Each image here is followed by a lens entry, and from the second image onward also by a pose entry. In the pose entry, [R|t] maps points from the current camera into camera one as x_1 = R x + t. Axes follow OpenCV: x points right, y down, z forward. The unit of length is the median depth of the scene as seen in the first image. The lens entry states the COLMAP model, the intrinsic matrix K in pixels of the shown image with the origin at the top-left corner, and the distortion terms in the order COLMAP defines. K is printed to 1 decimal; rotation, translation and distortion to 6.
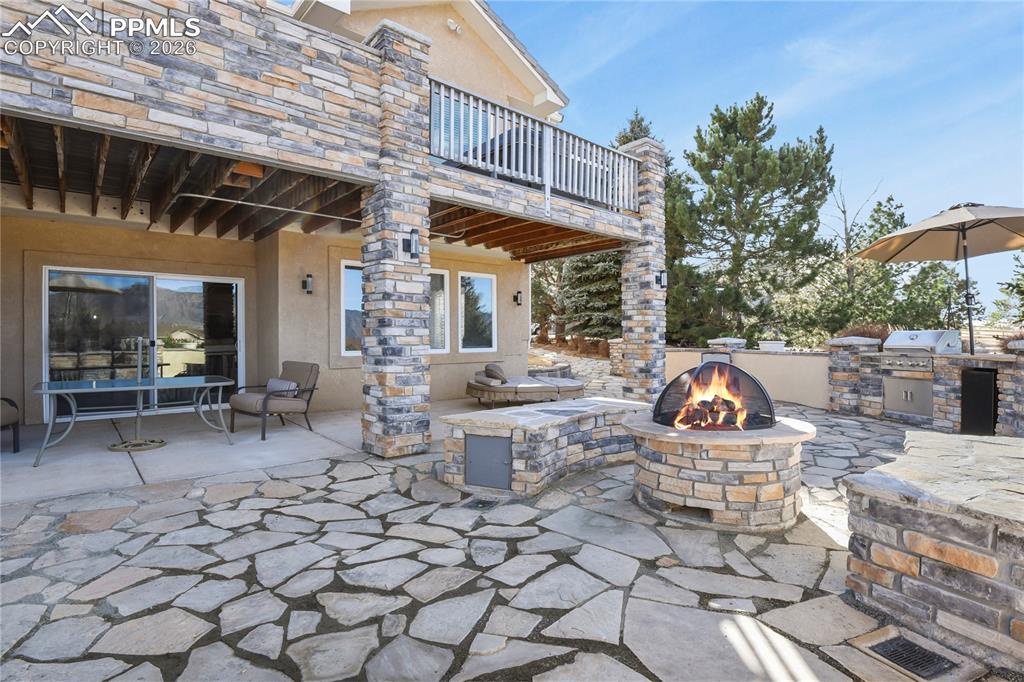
lens RADIAL K [[504.2, 0, 518.0], [0, 504.2, 334.8], [0, 0, 1]] dist [-0.029129, -0.002612]
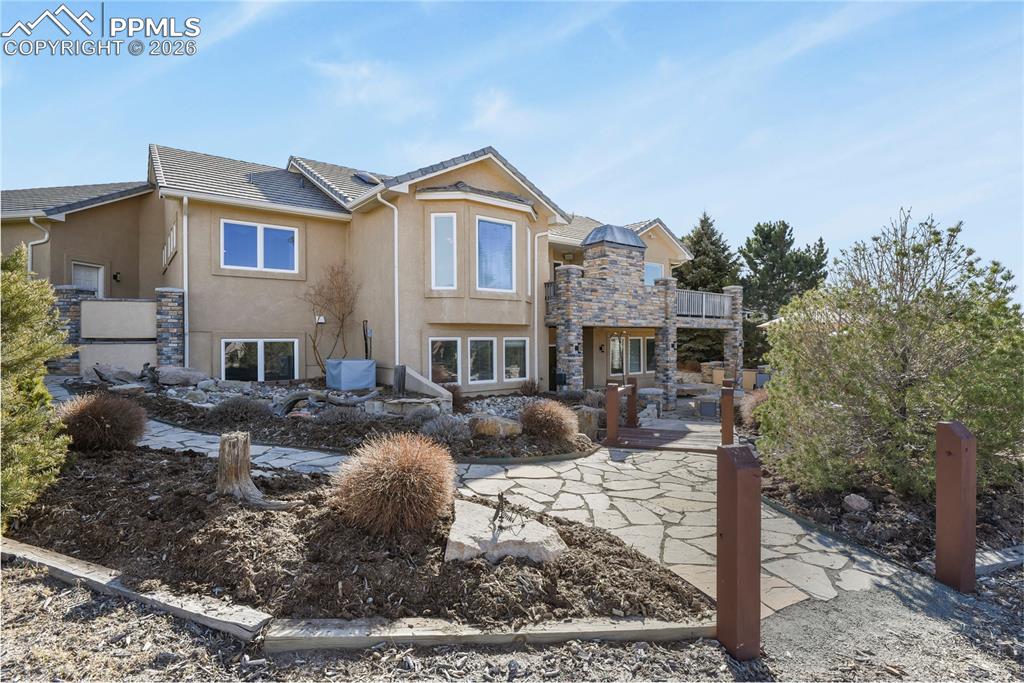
lens RADIAL K [[504.2, 0, 511.9], [0, 504.2, 339.8], [0, 0, 1]] dist [-0.029129, -0.002612]
pose [[0.998527, -0.004435, -0.054073, -0.696953], [0.004842, 0.999961, 0.007399, -0.157376], [0.054038, -0.007649, 0.998510, -1.485869]]
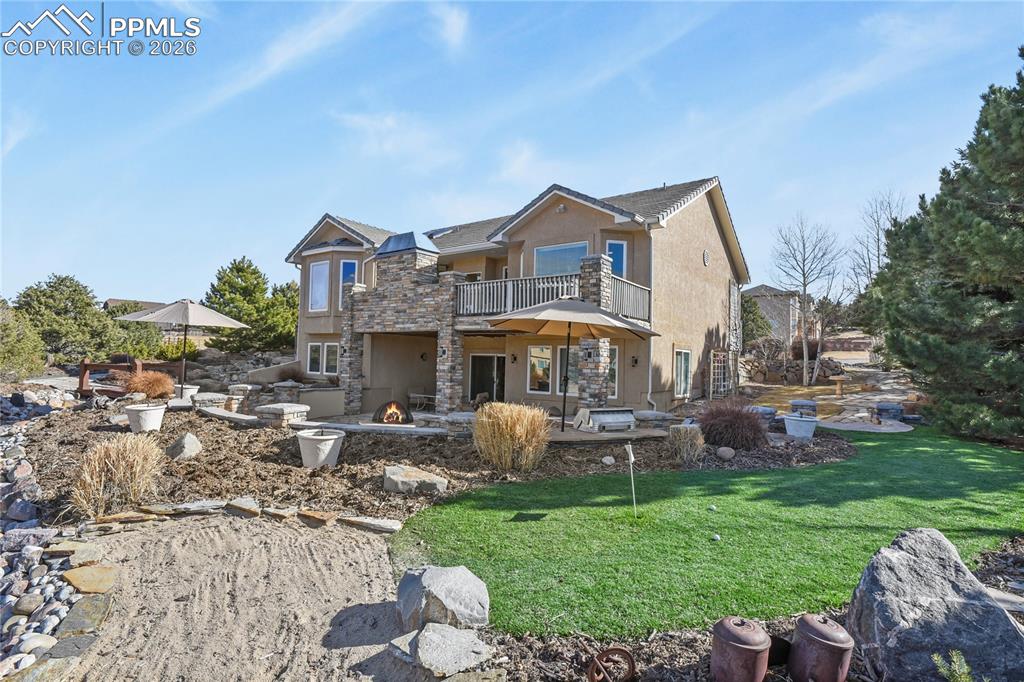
lens RADIAL K [[504.2, 0, 516.1], [0, 504.2, 342.7], [0, 0, 1]] dist [-0.029129, -0.002612]
pose [[0.203223, -0.018880, -0.978950, 1.641320], [-0.012530, 0.999682, -0.021881, -0.111994], [0.979052, 0.016713, 0.202922, 0.533959]]
